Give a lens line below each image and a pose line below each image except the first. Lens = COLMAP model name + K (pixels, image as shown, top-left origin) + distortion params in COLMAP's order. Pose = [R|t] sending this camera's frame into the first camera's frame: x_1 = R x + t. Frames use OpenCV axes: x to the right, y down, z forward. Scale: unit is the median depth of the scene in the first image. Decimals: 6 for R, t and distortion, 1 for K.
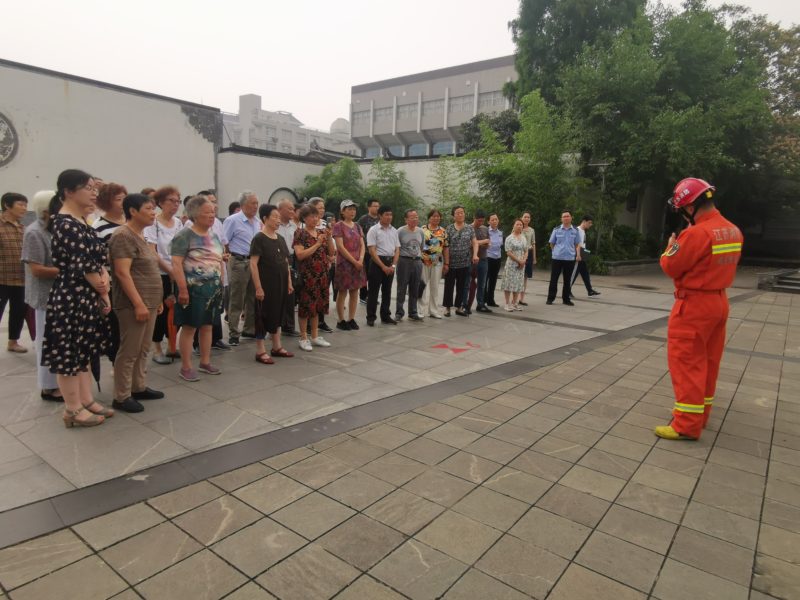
lens RADIAL K [[510.5, 0, 407.2], [0, 510.5, 285.8], [0, 0, 1]] dist [0.011048, 0.000910]
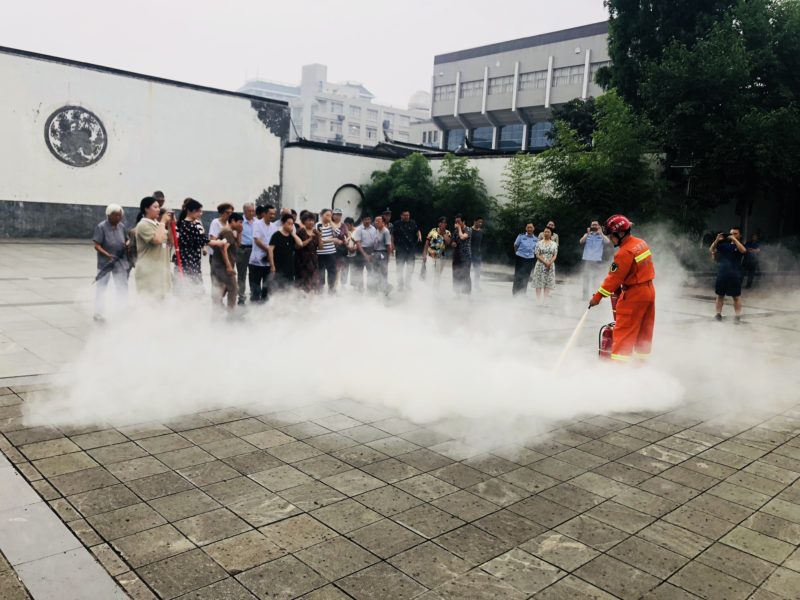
lens RADIAL K [[652.1, 0, 399.8], [0, 652.1, 300.6], [0, 0, 1]] dist [-0.016067, -0.008355]
pose [[0.987740, 0.038254, -0.151351, 0.043036], [-0.038275, 0.999263, 0.002777, 0.017049], [0.151346, 0.003050, 0.988476, -0.184819]]
